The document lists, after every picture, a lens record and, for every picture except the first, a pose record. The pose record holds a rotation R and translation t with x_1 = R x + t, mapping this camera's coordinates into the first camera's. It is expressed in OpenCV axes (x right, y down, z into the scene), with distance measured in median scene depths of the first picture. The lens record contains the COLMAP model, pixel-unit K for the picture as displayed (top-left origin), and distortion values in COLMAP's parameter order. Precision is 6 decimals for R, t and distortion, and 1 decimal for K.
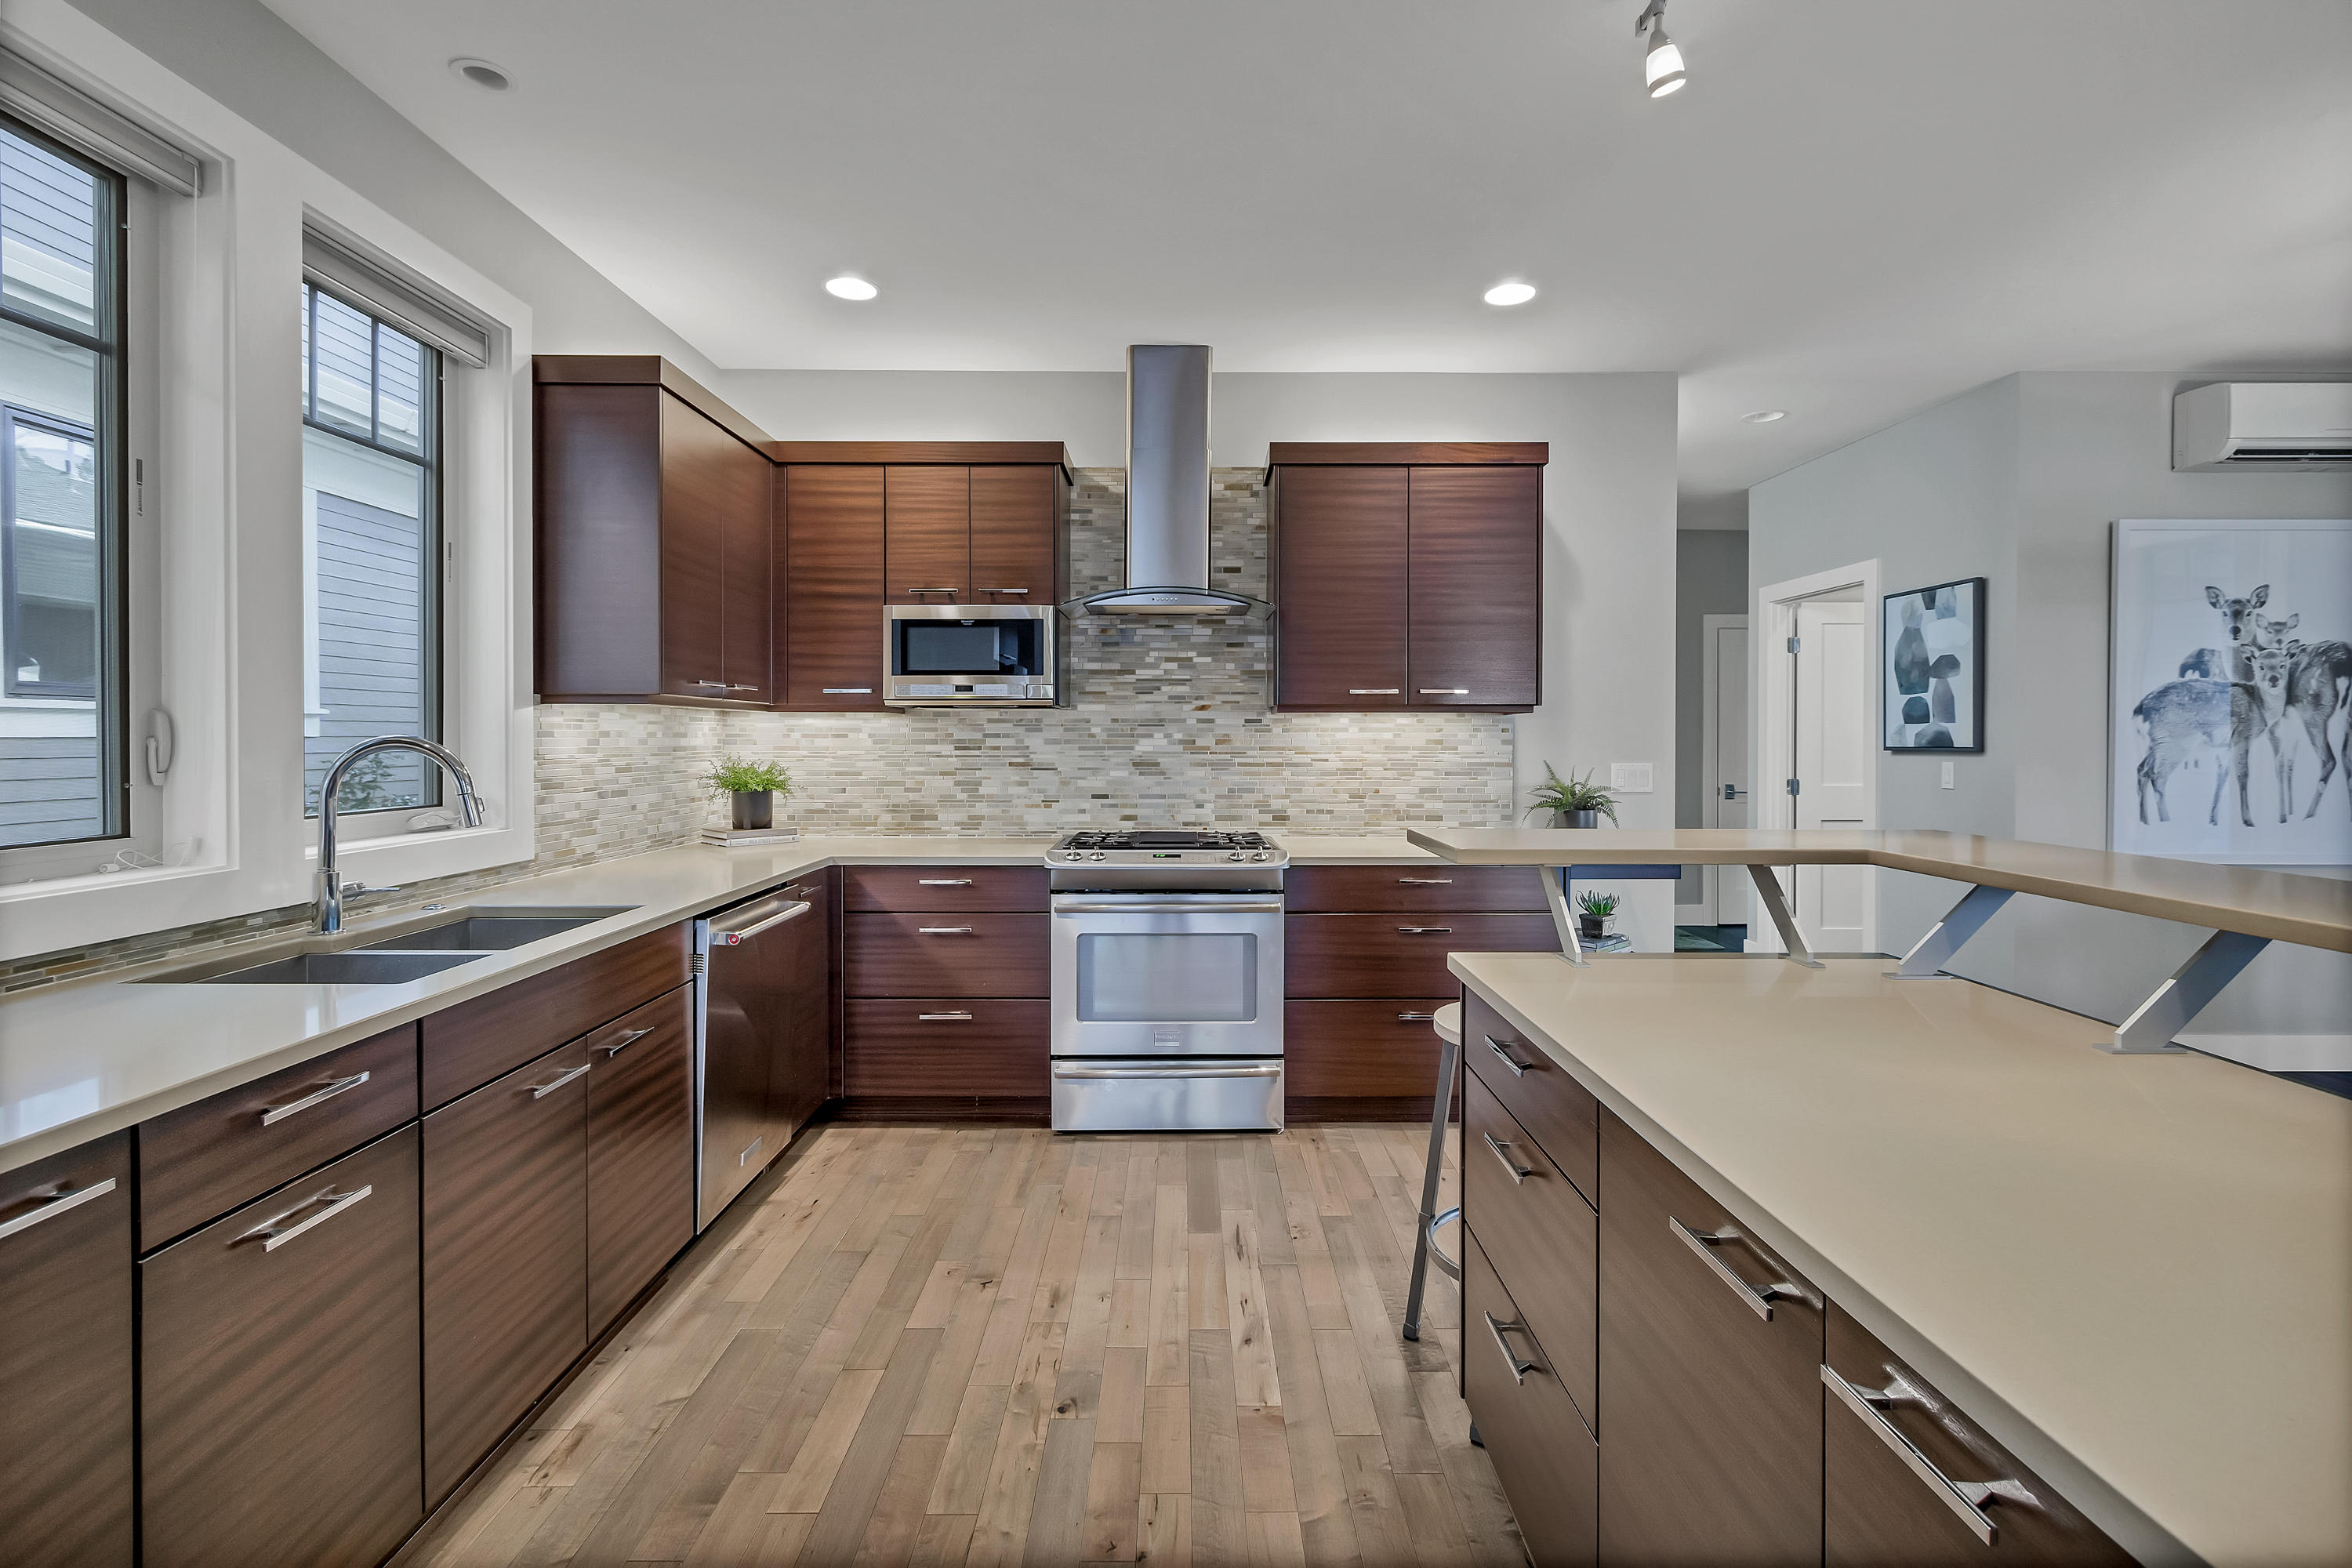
lens RADIAL K [[1061.1, 0, 1173.5], [0, 1061.1, 741.1], [0, 0, 1]] dist [0.003852, 0.000294]
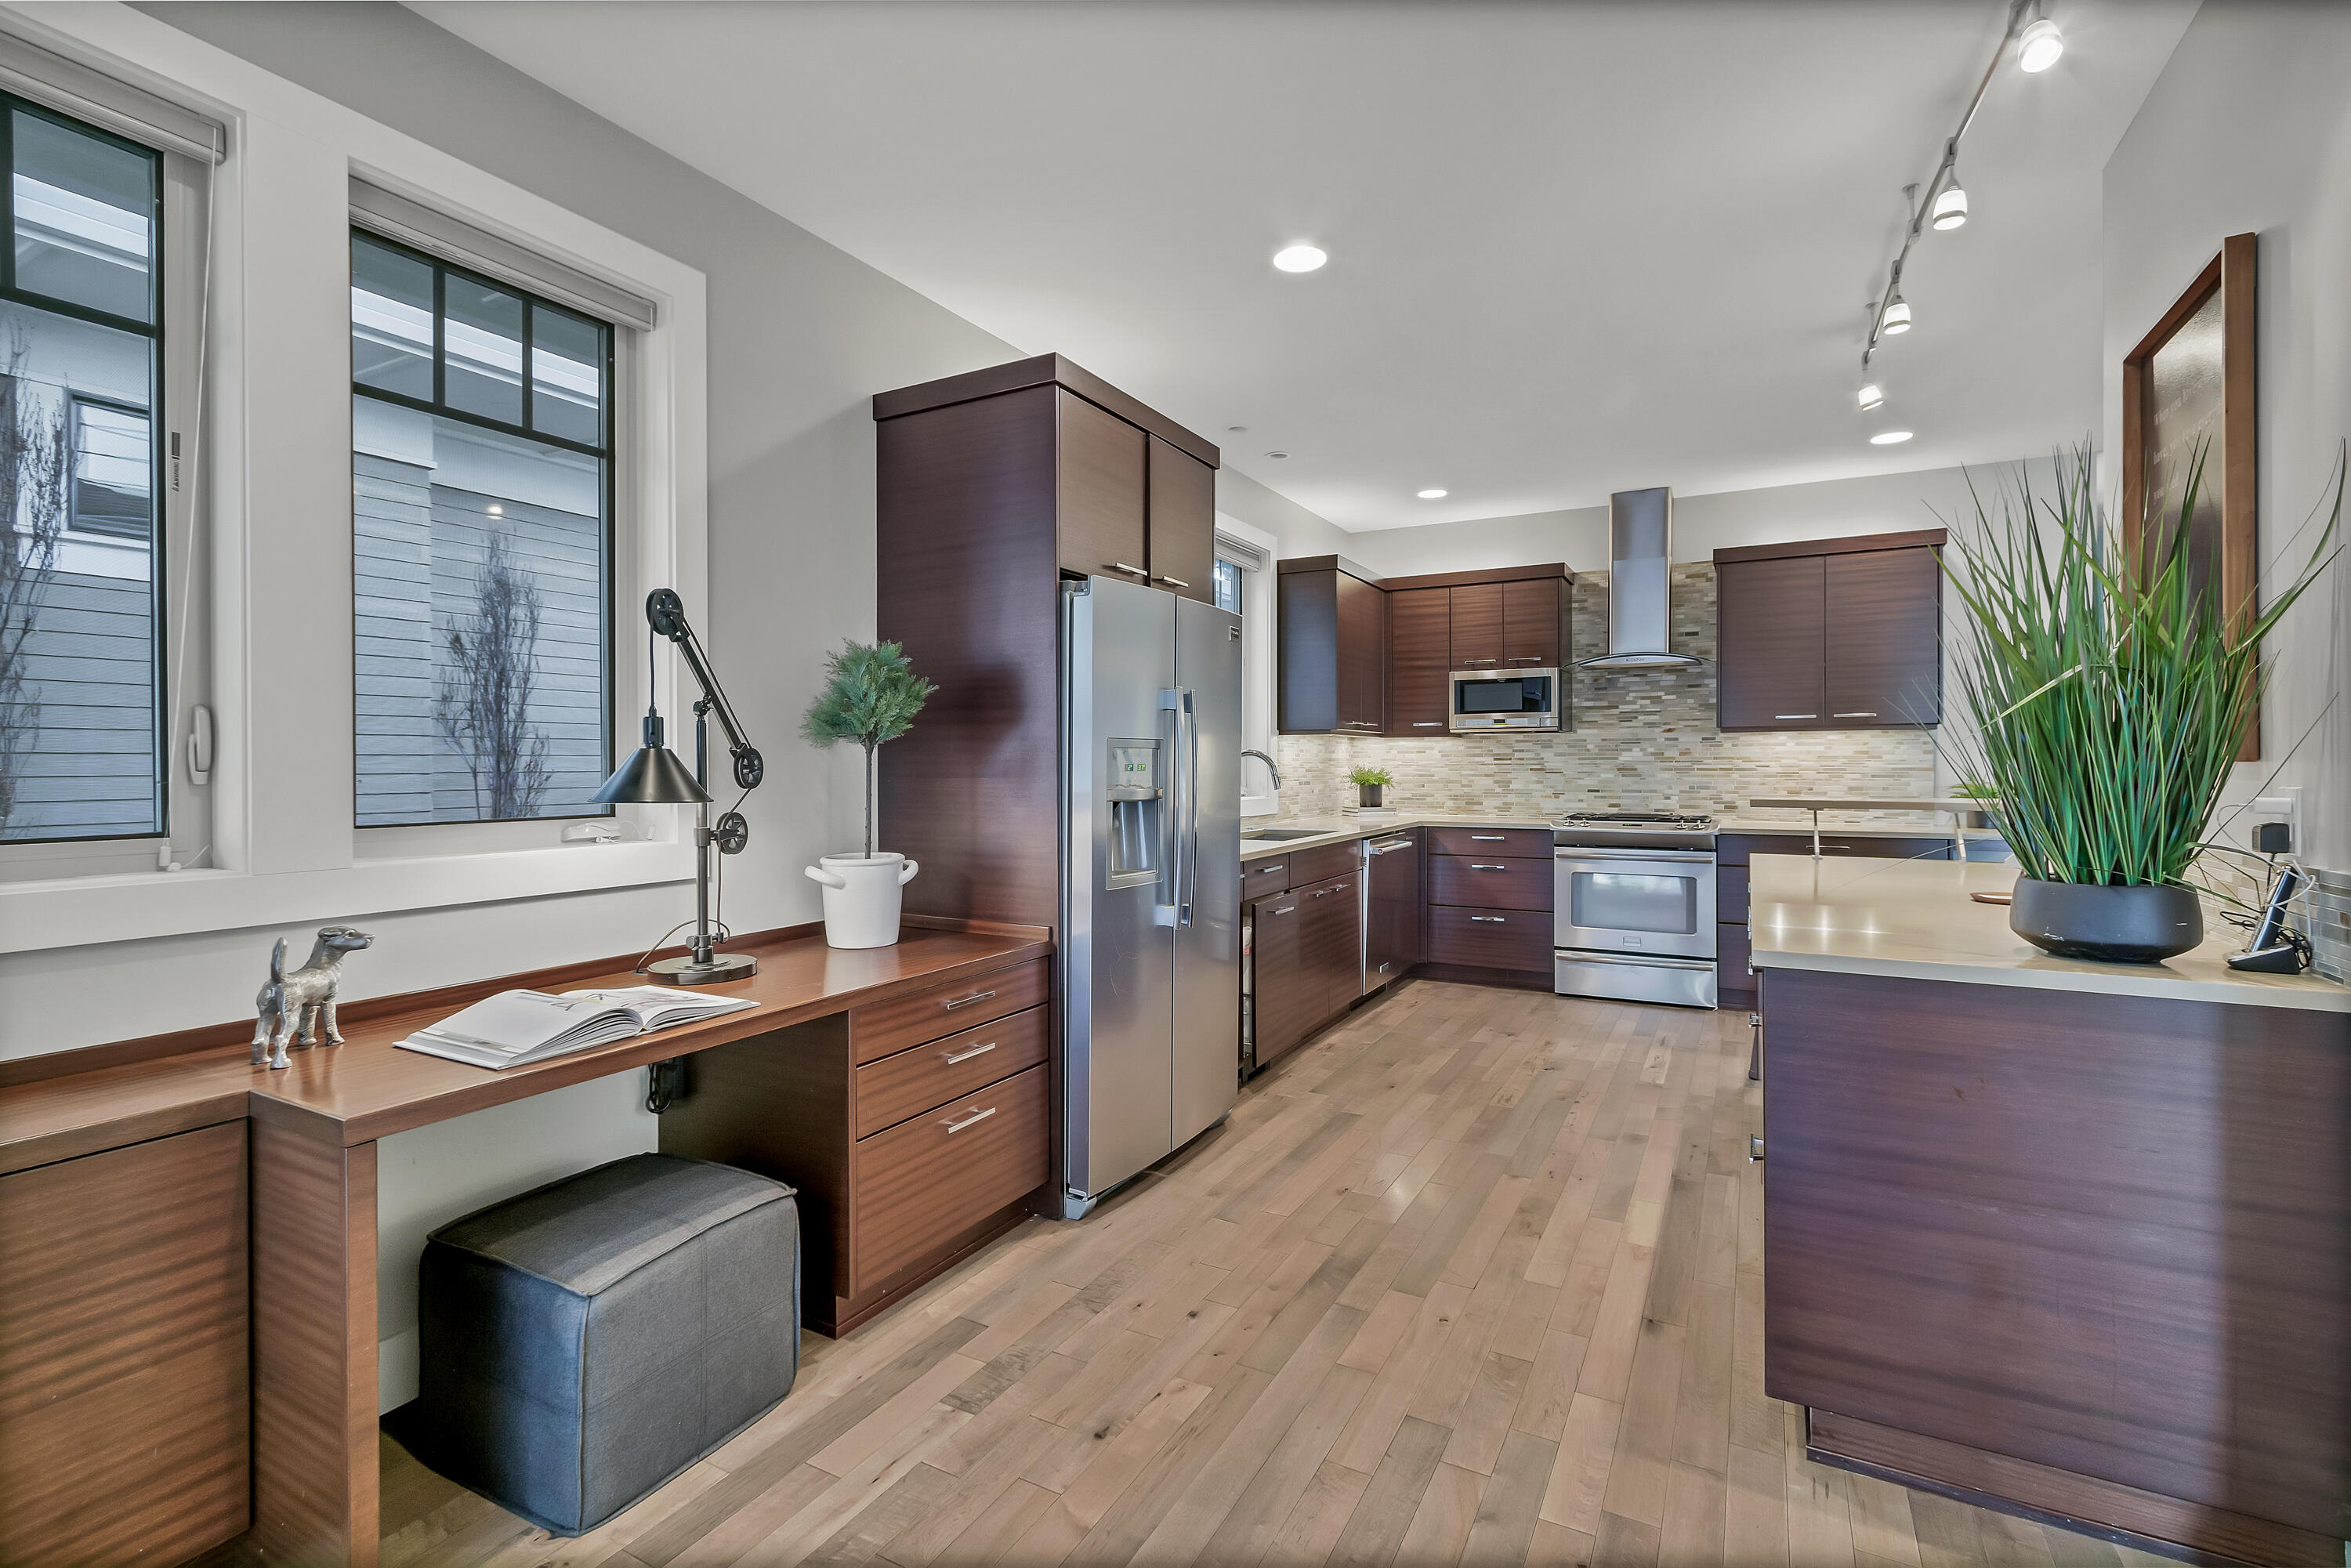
lens RADIAL K [[1060.6, 0, 1166.6], [0, 1060.6, 765.6], [0, 0, 1]] dist [0.003852, 0.000294]
pose [[0.875331, -0.002486, -0.483518, 0.137382], [0.002139, 0.999997, -0.001269, 0.018543], [0.483520, 0.000077, 0.875333, -0.646897]]
